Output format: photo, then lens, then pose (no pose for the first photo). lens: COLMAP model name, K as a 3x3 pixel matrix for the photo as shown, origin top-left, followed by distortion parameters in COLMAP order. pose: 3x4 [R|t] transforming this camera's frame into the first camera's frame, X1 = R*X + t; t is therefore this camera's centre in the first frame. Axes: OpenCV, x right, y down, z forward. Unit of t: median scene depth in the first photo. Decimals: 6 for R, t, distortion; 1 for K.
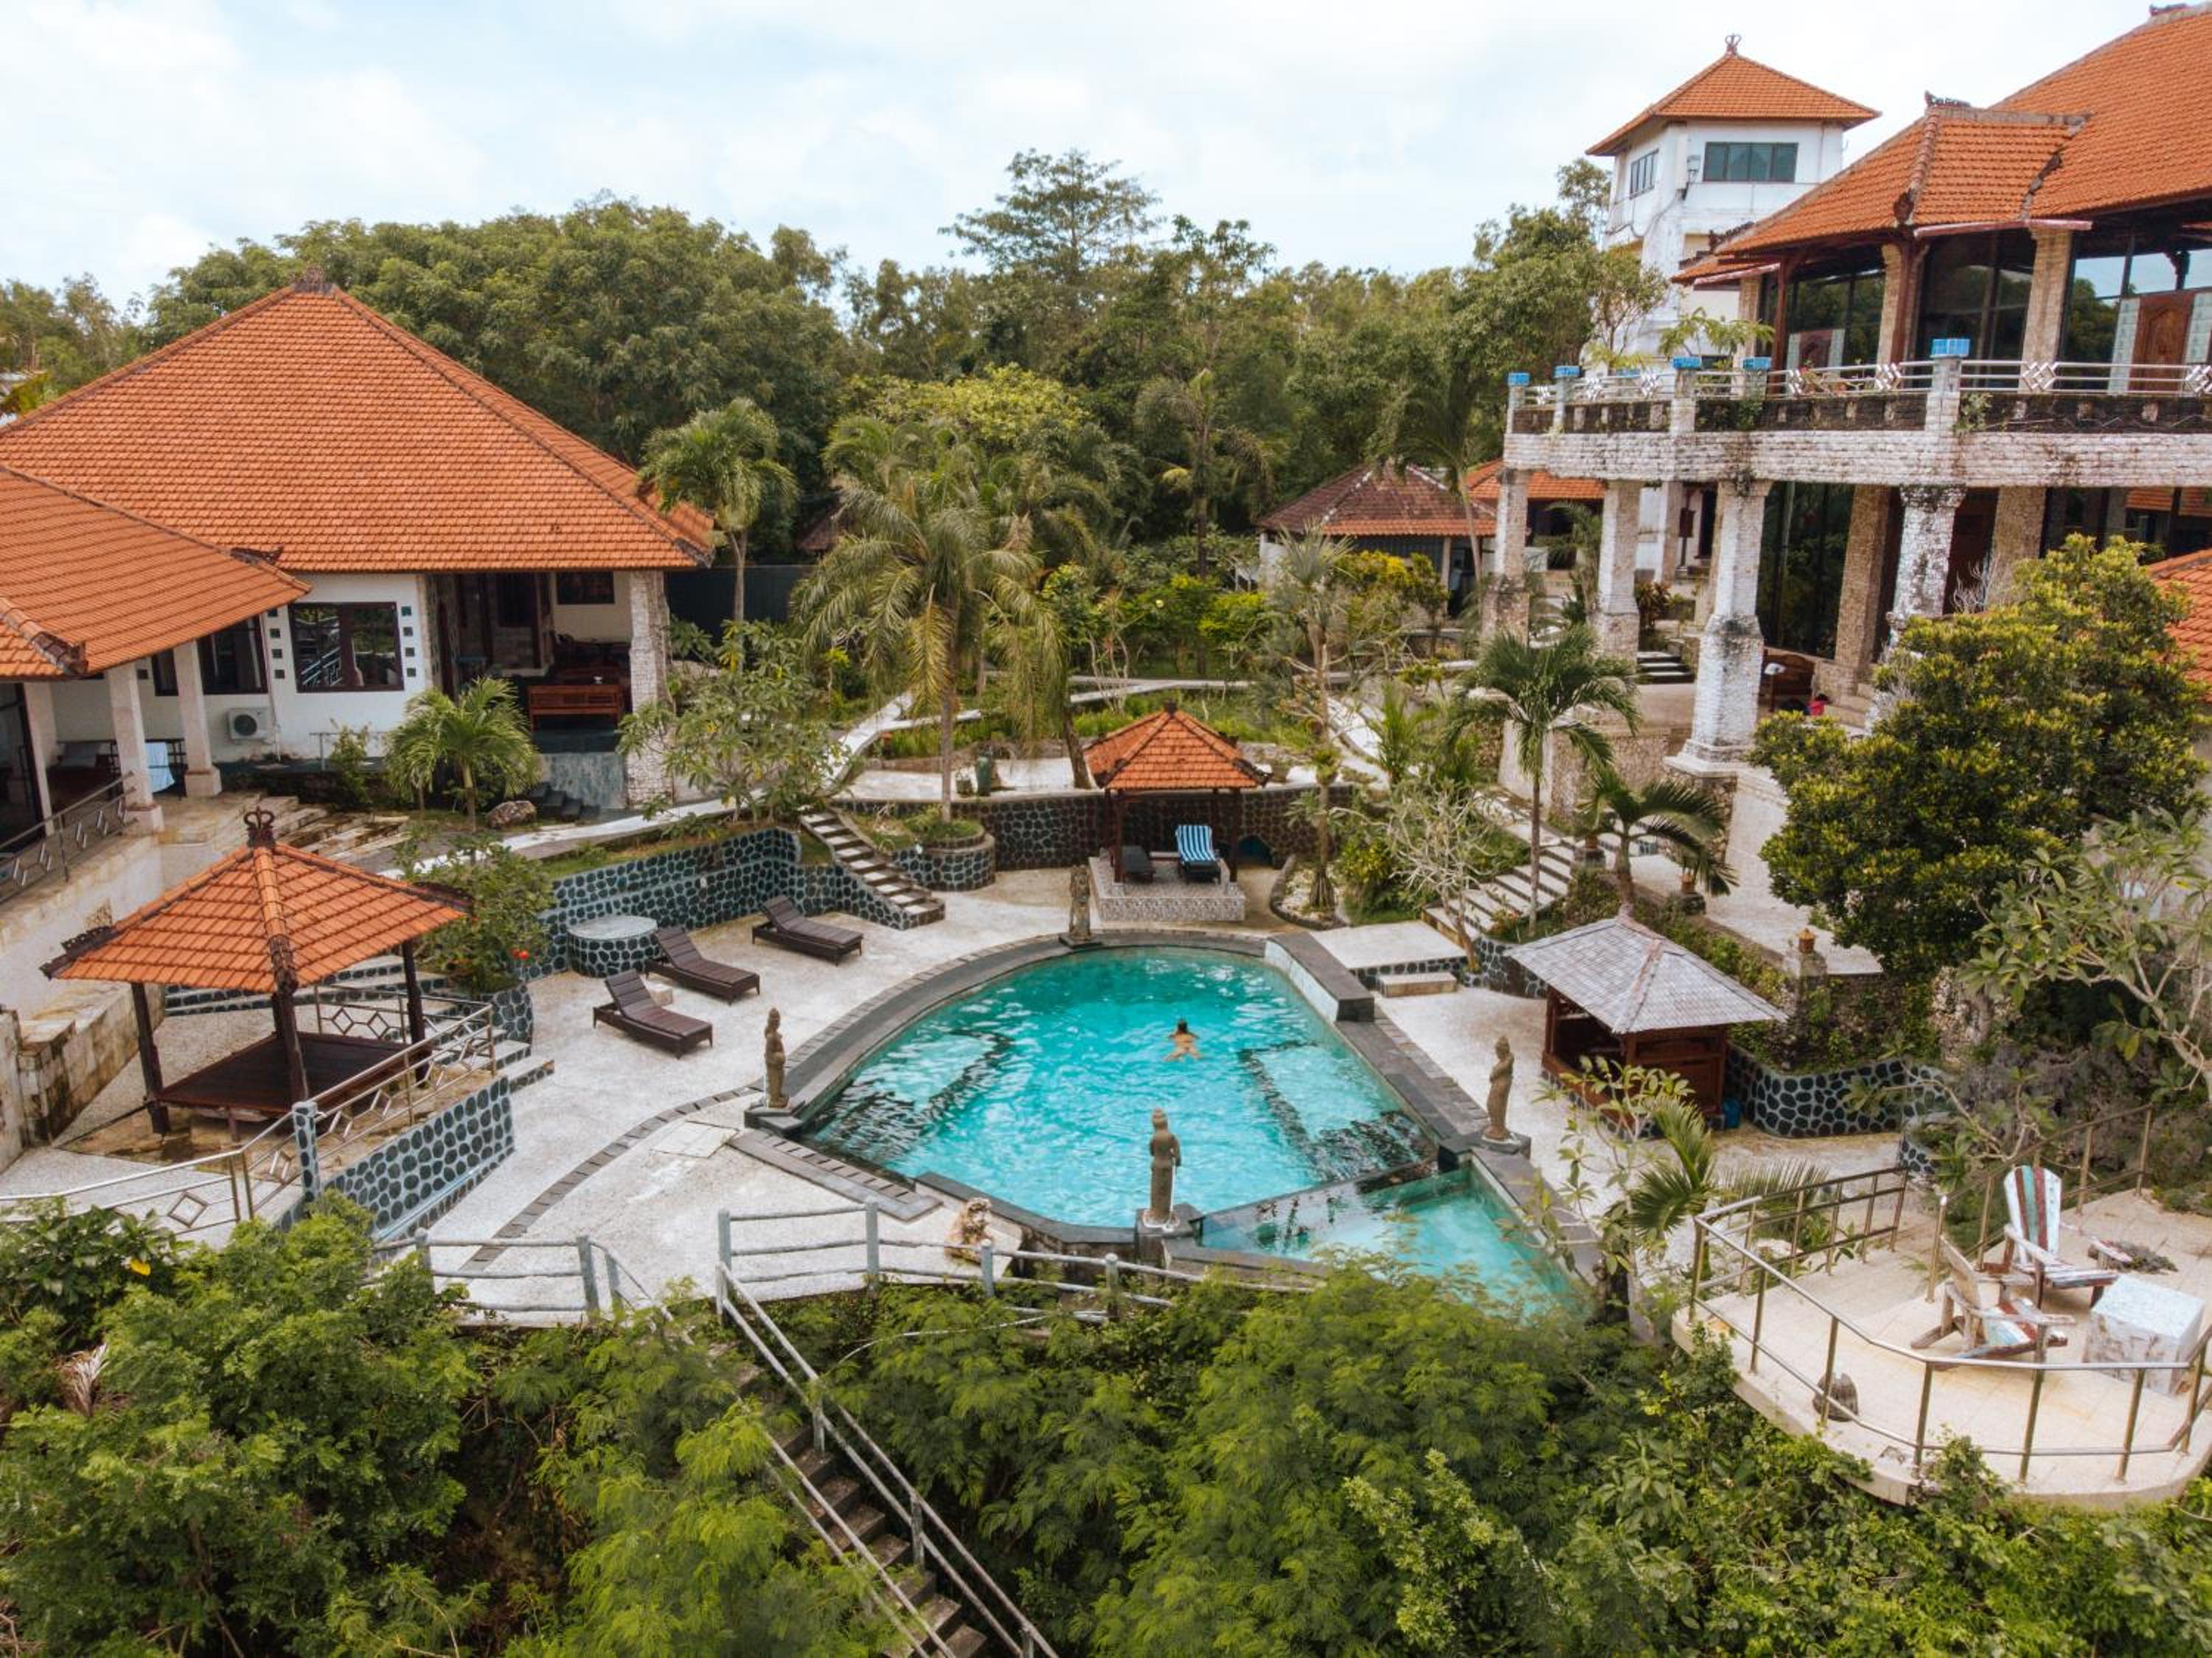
lens RADIAL K [[1657.3, 0, 1113.1], [0, 1657.3, 821.9], [0, 0, 1]] dist [0.003121, -0.003936]
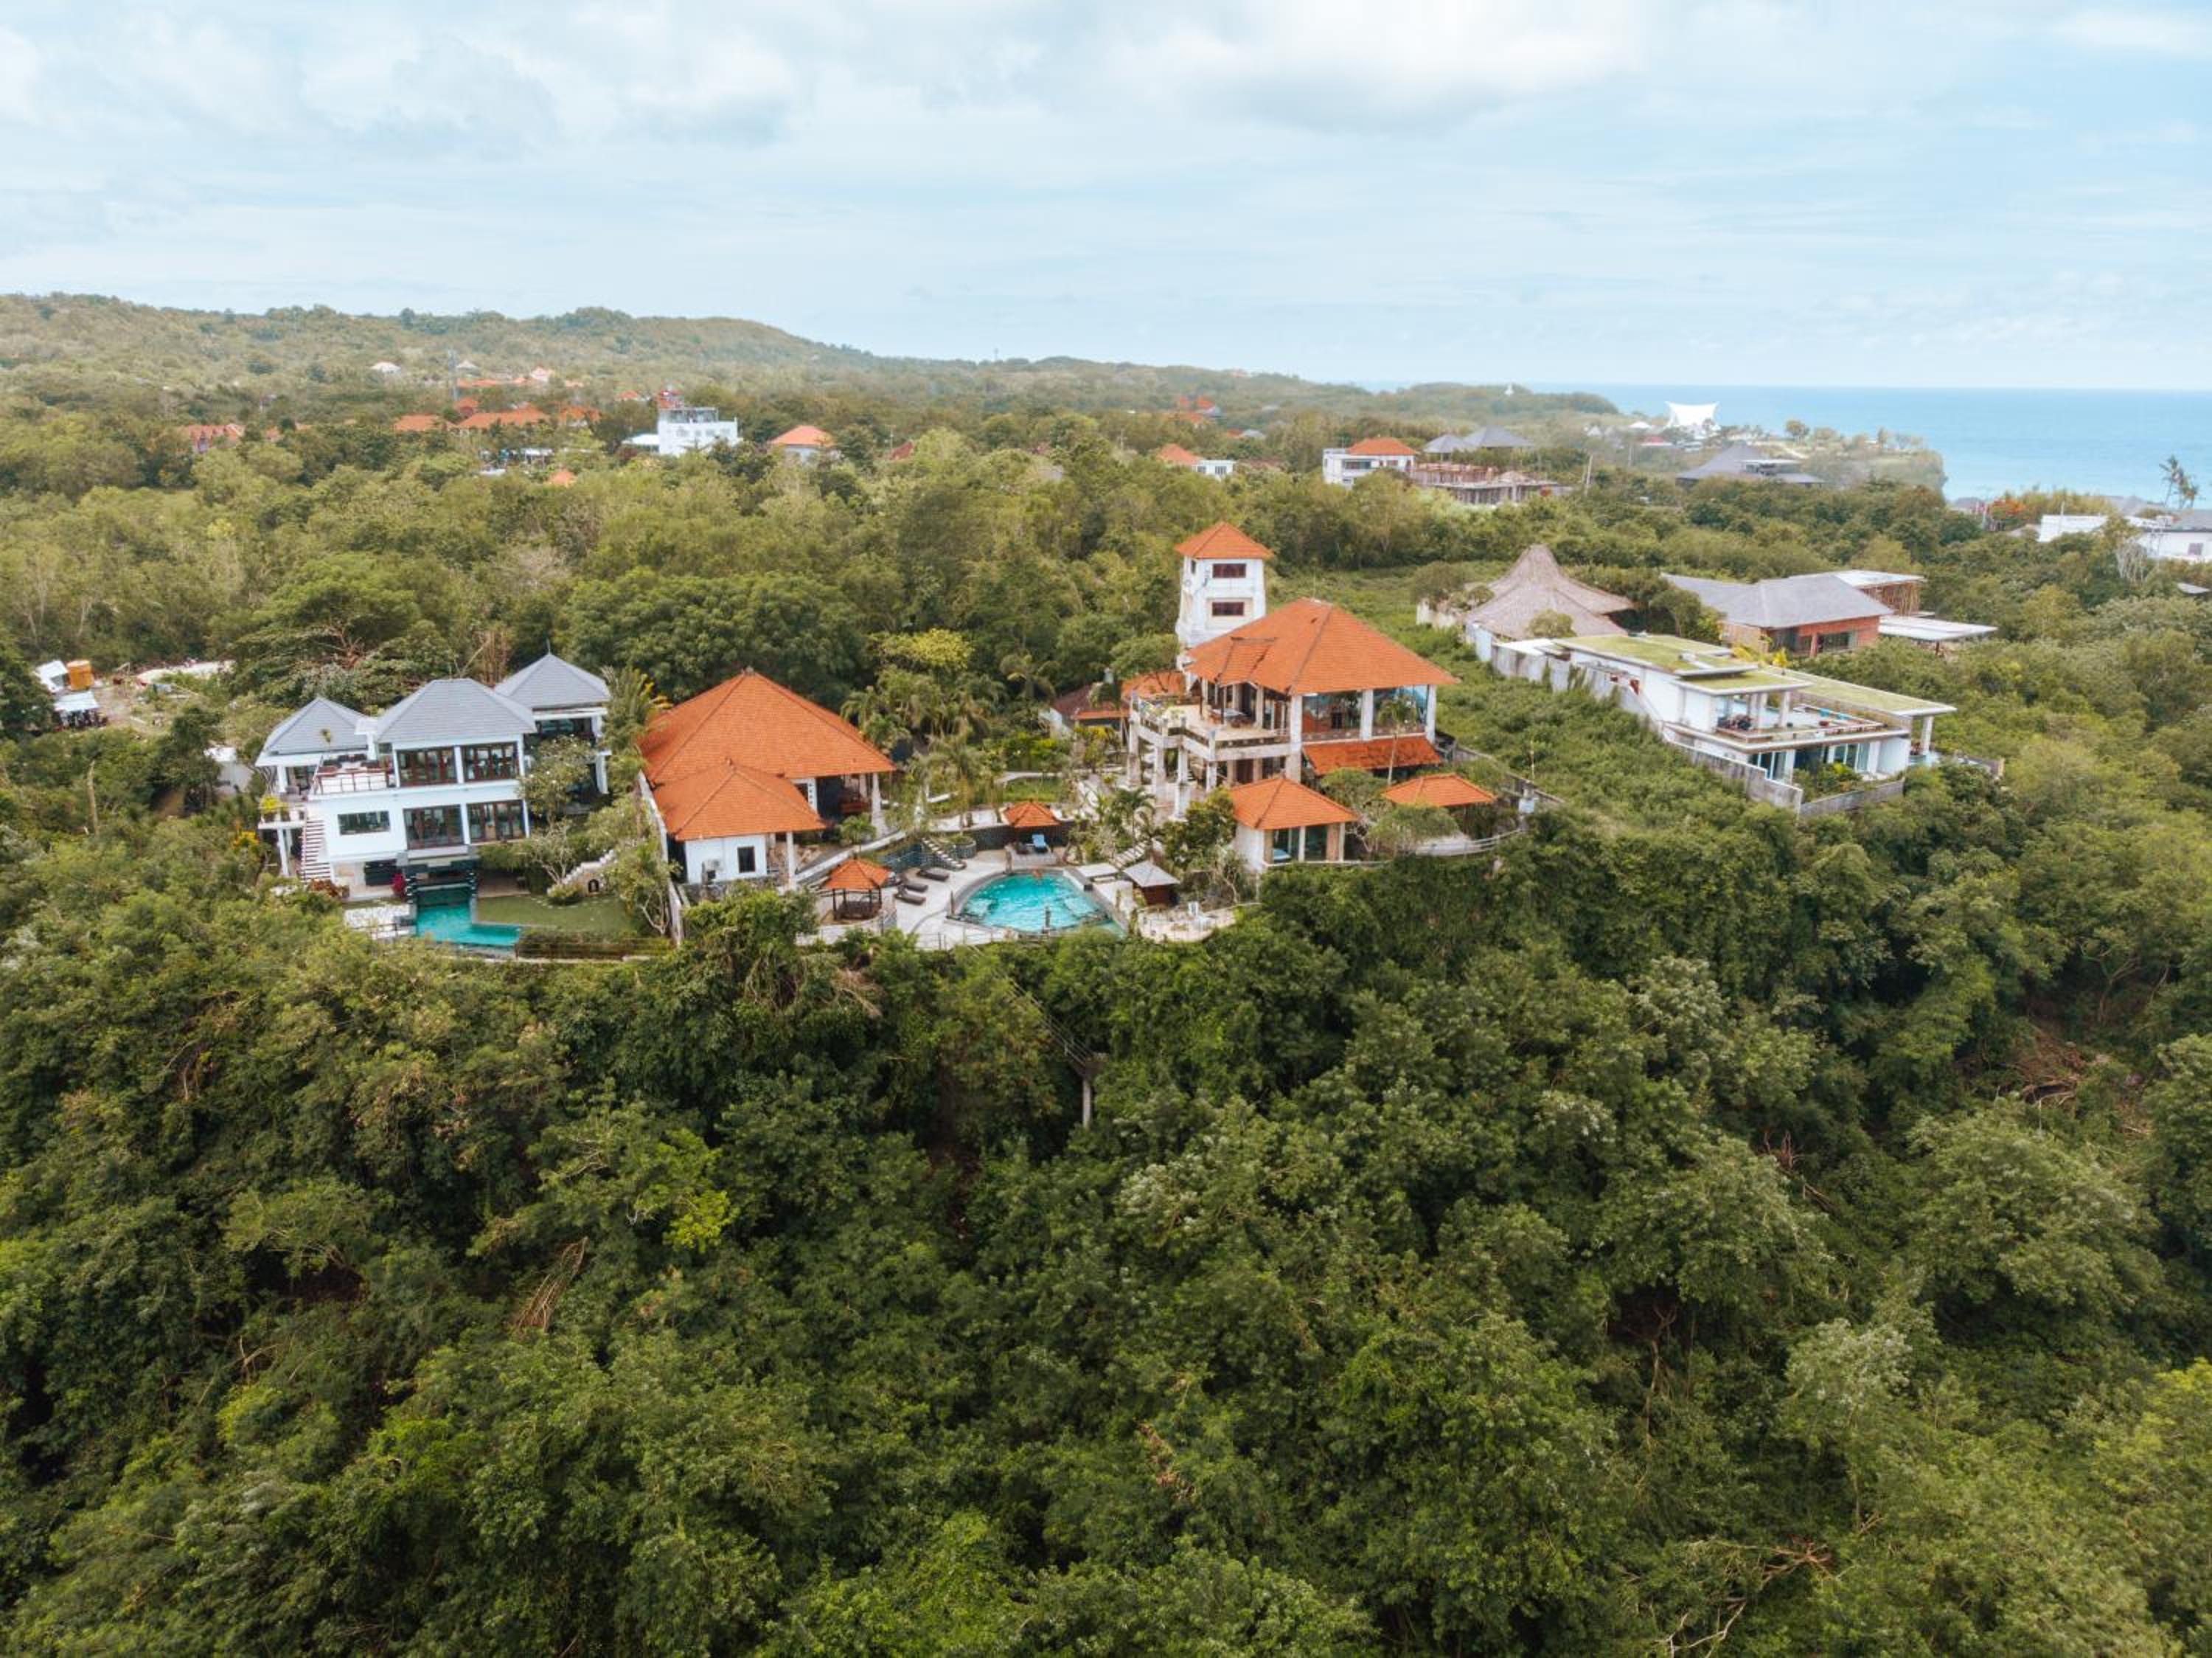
lens RADIAL K [[1657.3, 0, 1113.1], [0, 1657.3, 821.9], [0, 0, 1]] dist [0.003121, -0.003936]
pose [[0.989123, -0.038895, 0.141853, -0.340512], [0.032789, 0.998443, 0.045133, -0.212229], [-0.143388, -0.039991, 0.988858, -2.843012]]
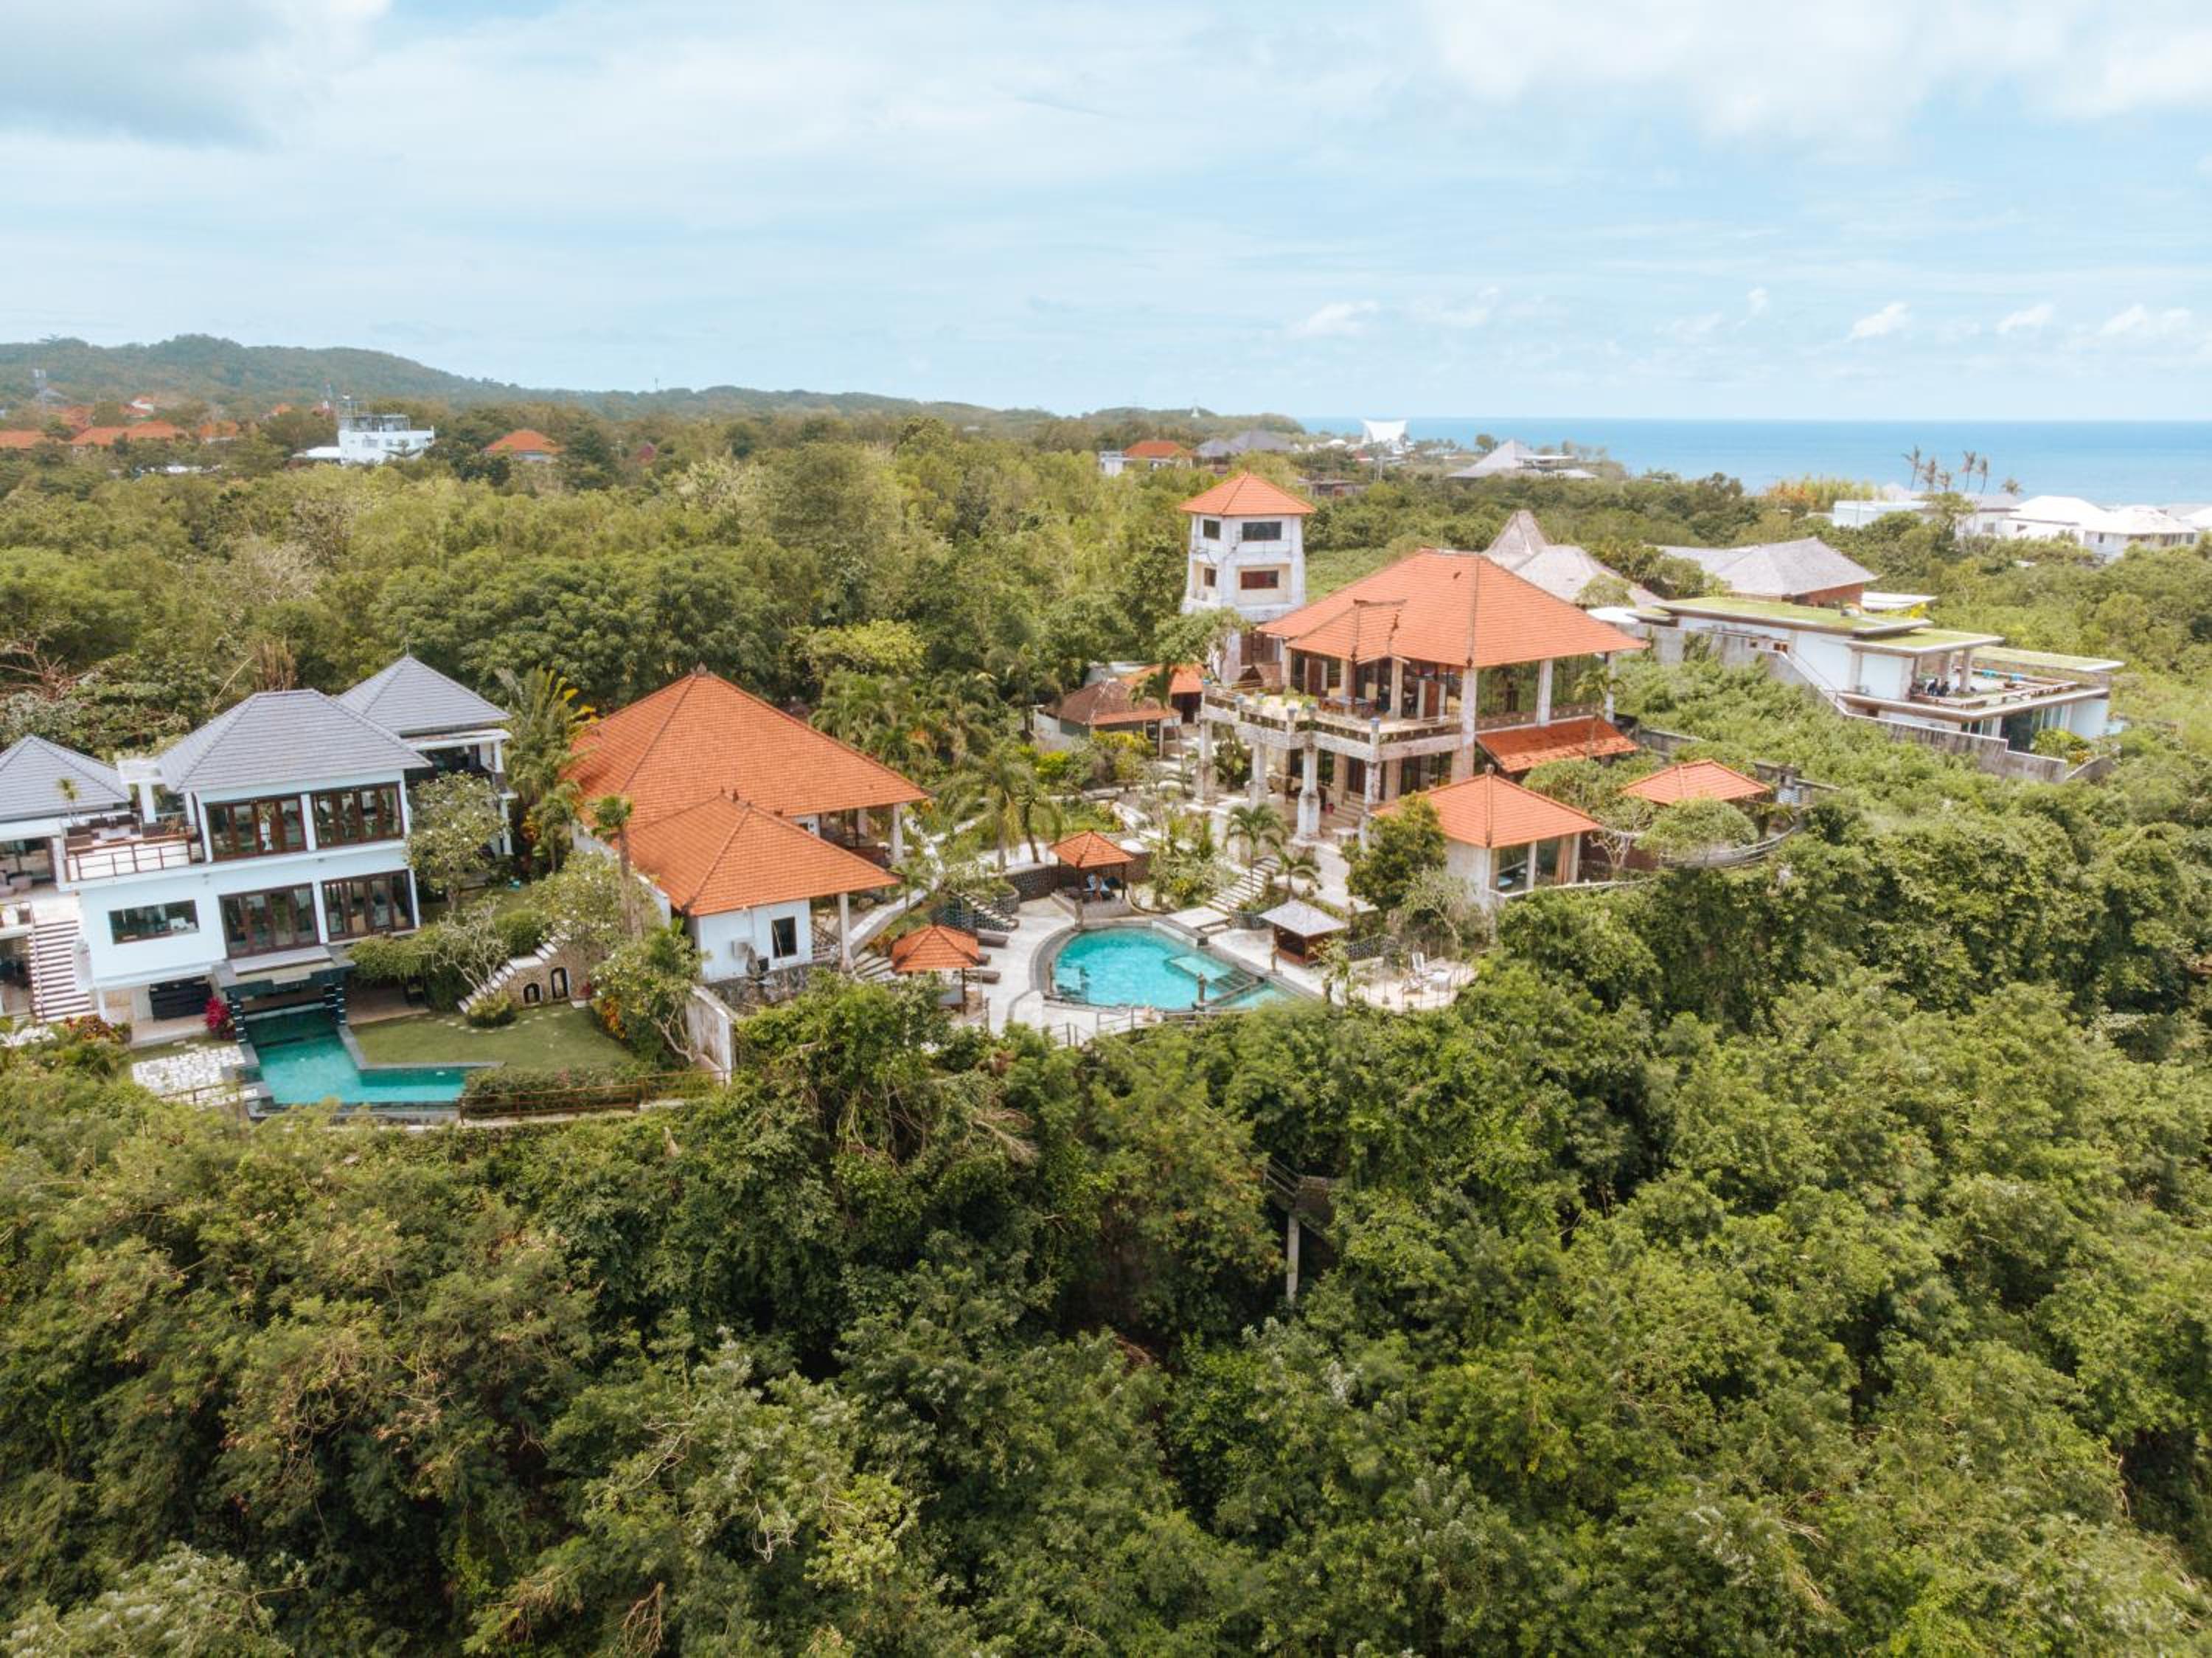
lens RADIAL K [[1650.2, 0, 1103.9], [0, 1650.2, 830.8], [0, 0, 1]] dist [-0.002847, 0.025490]
pose [[0.939804, -0.092433, 0.328975, -0.939429], [0.083663, 0.995661, 0.040747, -0.207857], [-0.331314, -0.010771, 0.943459, -1.636057]]
